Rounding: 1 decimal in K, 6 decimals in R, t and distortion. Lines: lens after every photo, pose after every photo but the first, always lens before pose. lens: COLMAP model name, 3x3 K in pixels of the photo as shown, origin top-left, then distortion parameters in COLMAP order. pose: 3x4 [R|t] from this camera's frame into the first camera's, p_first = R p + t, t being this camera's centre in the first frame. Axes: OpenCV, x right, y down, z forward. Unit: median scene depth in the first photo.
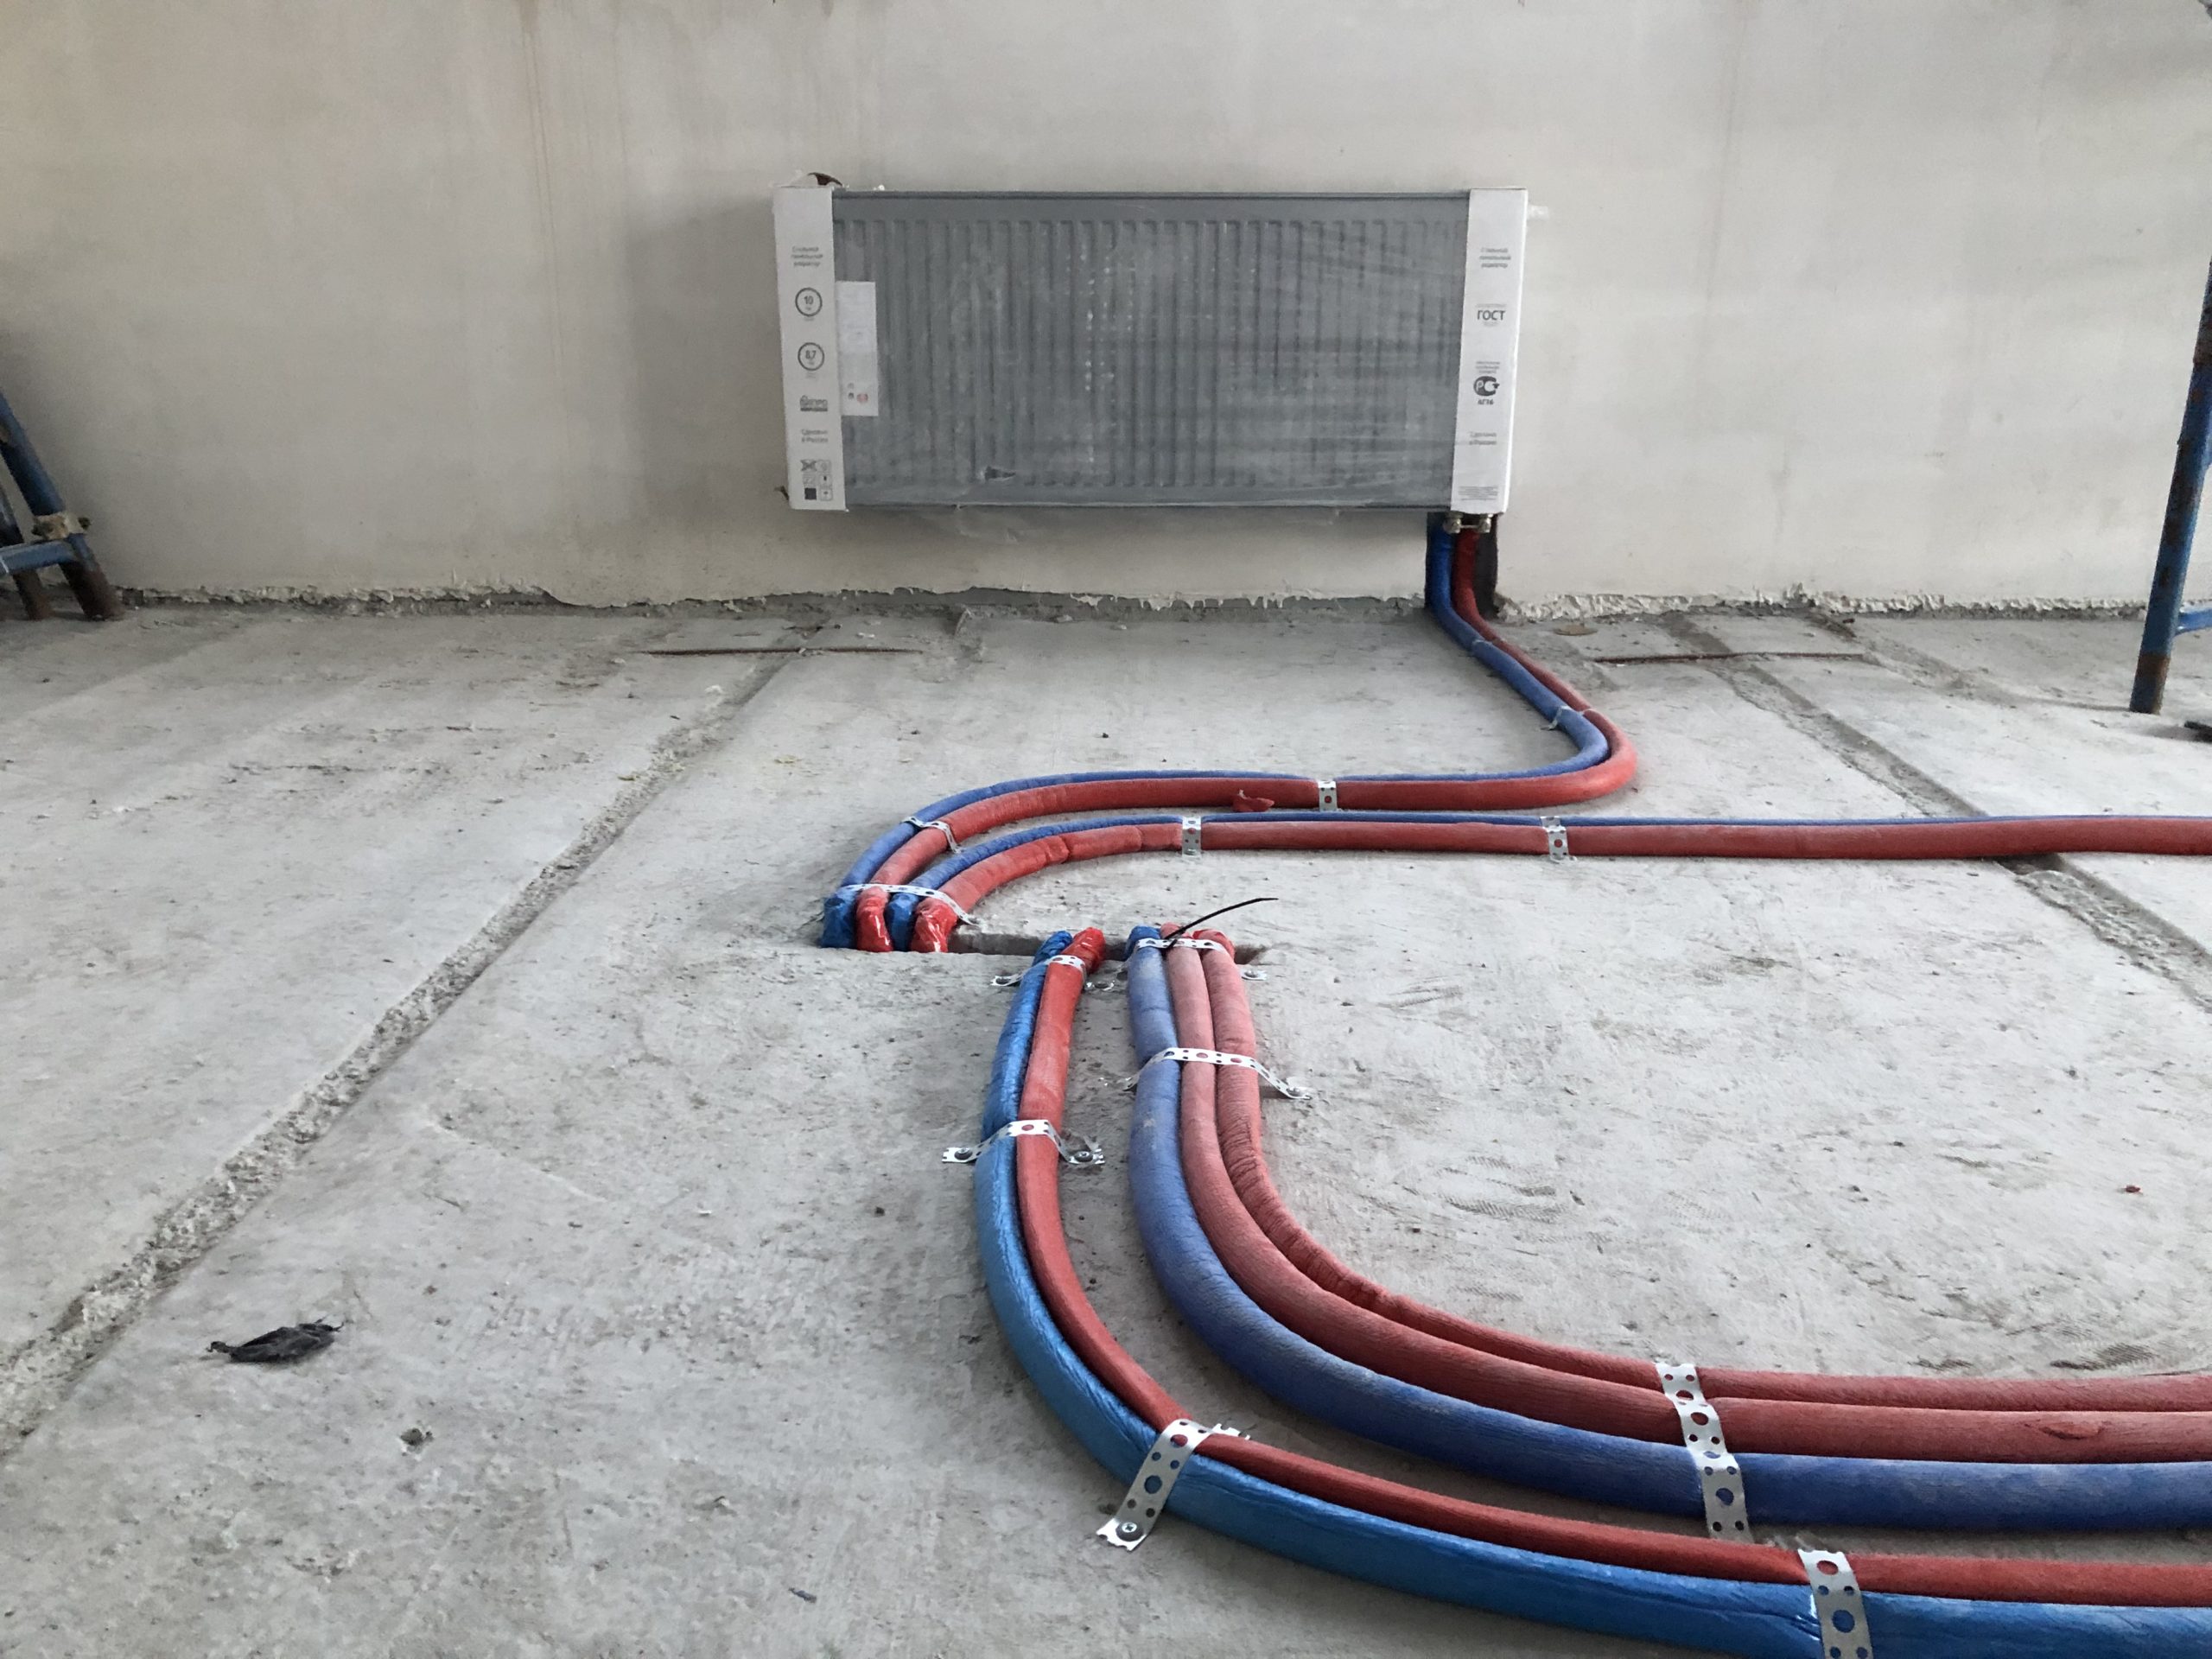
lens RADIAL K [[1771.1, 0, 1106.0], [0, 1771.1, 829.5], [0, 0, 1]] dist [0.035469, -0.008267]
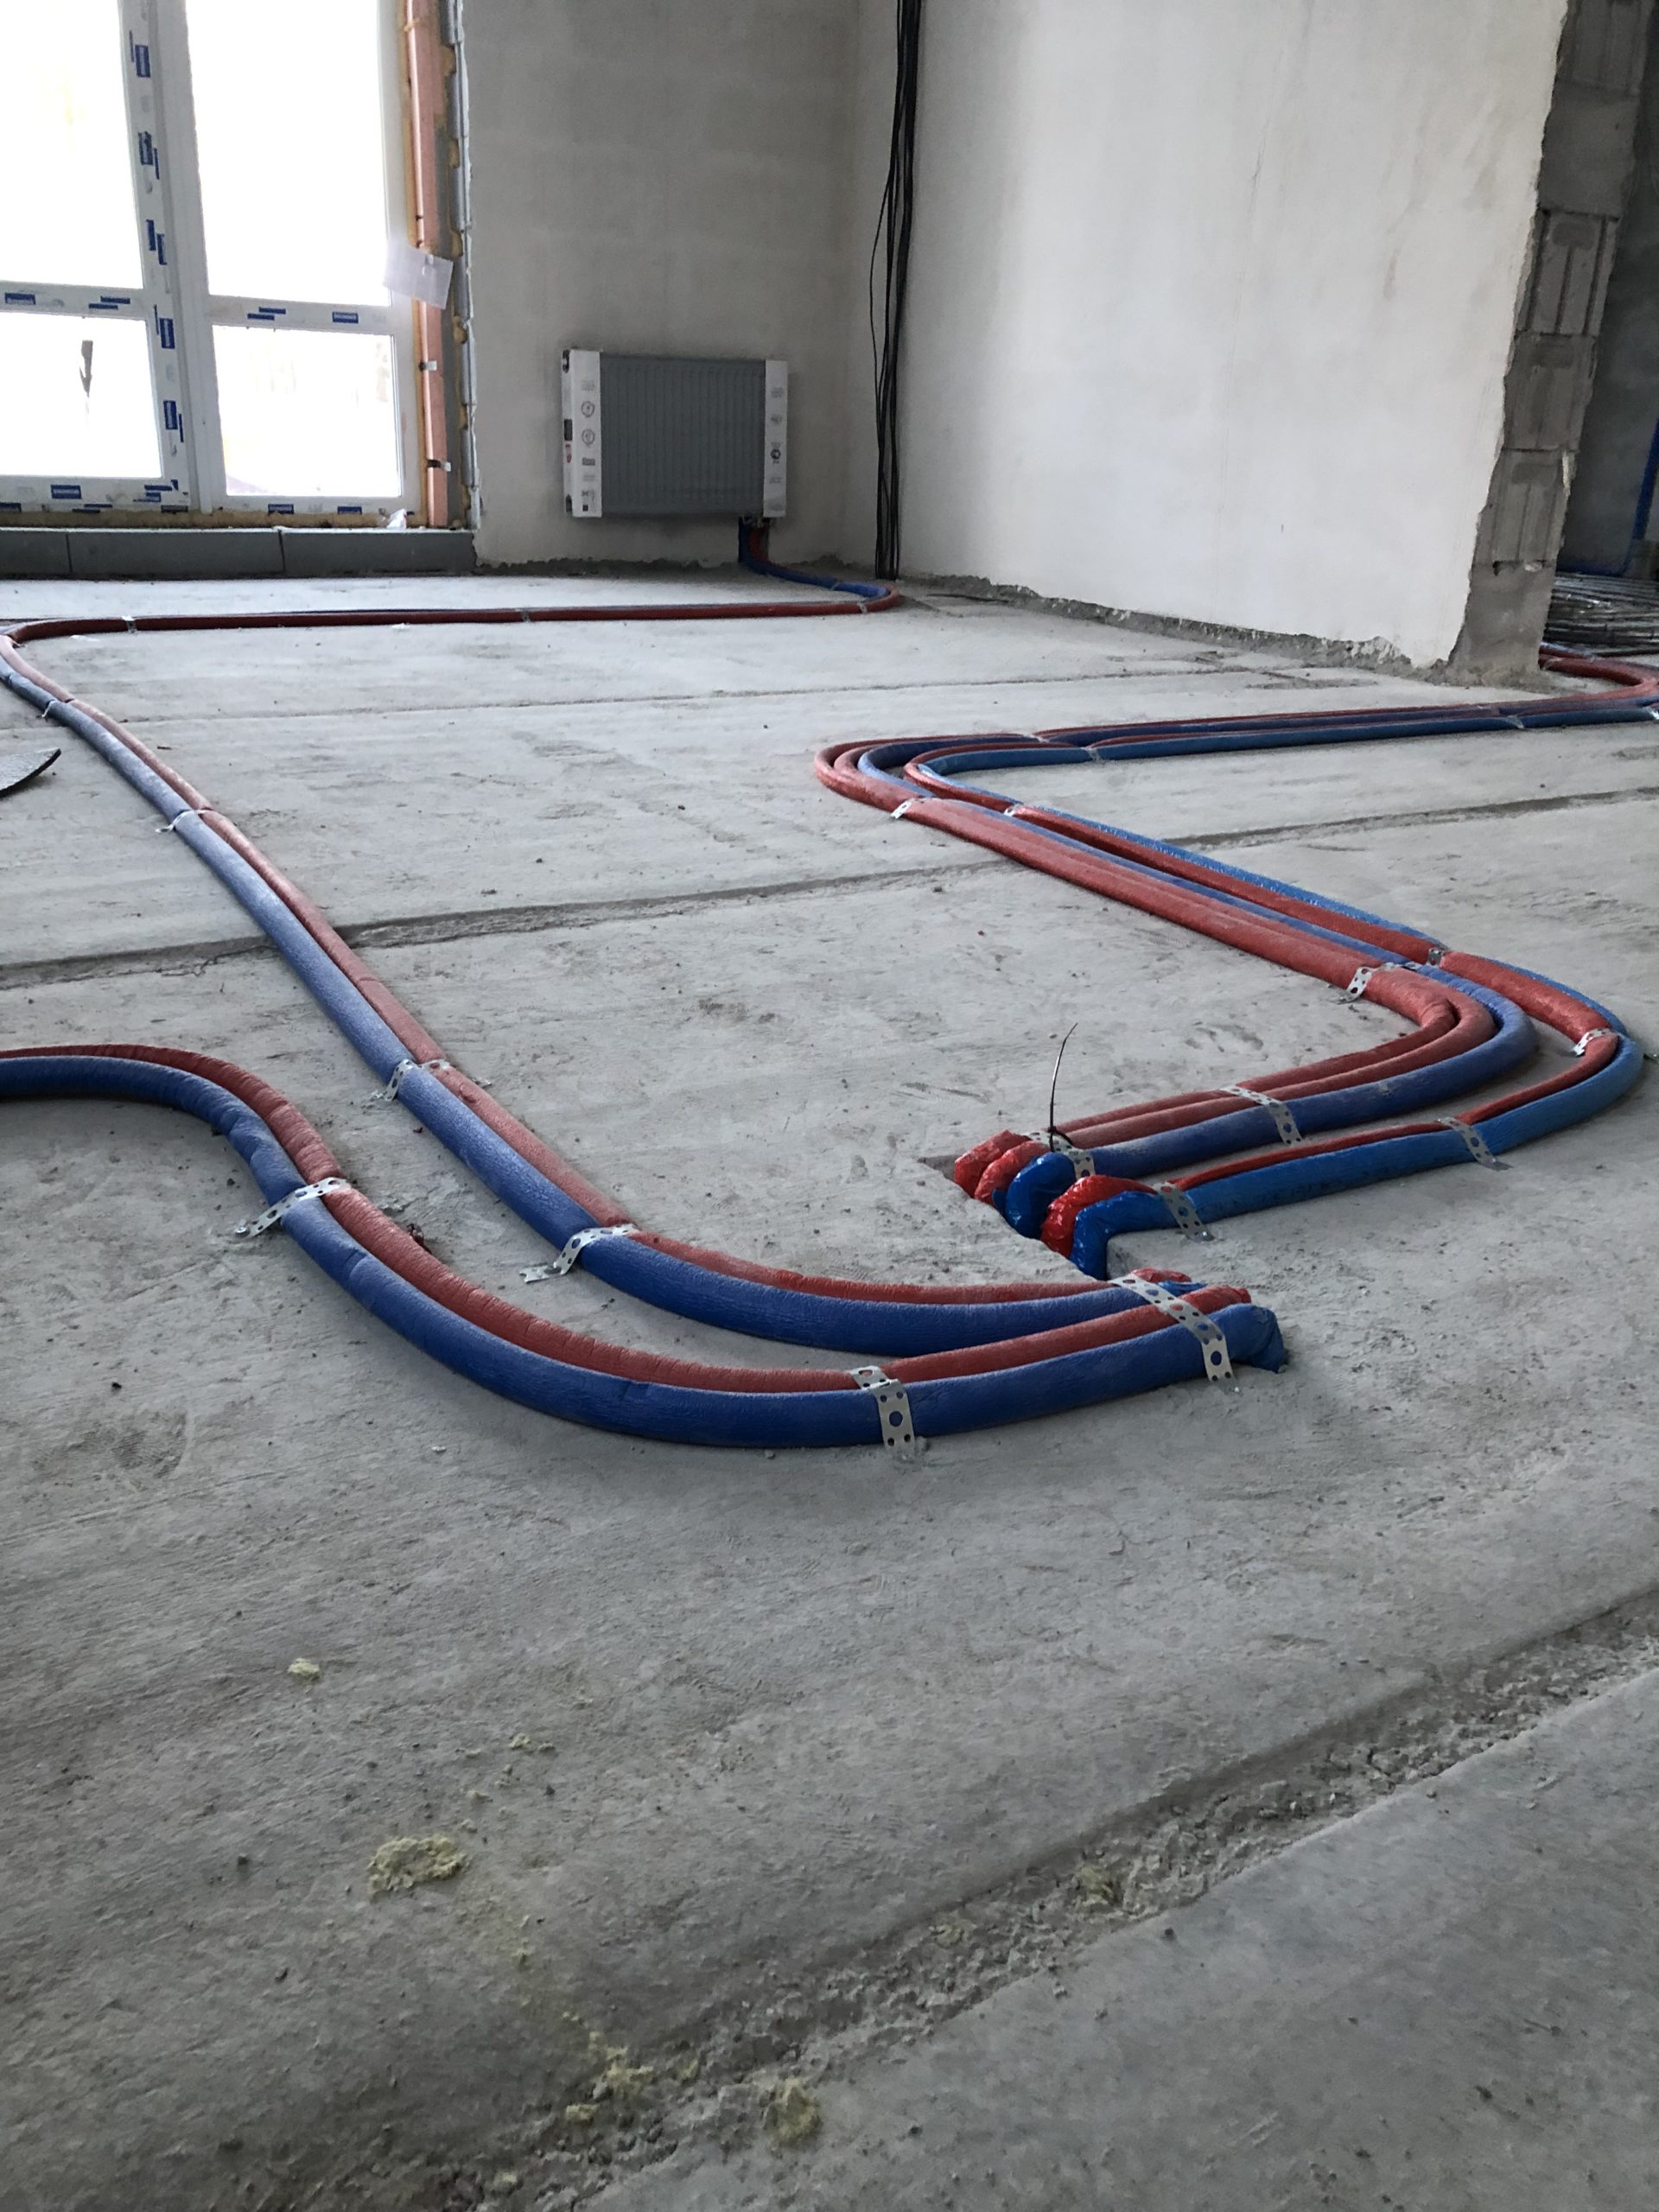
lens RADIAL K [[1771.1, 0, 847.7], [0, 1771.1, 1099.7], [0, 0, 1]] dist [0.035469, -0.008267]
pose [[-0.529505, -0.334529, 0.779561, -0.625710], [0.209434, 0.838963, 0.502274, -0.451671], [-0.822048, 0.429223, -0.374173, 1.420366]]
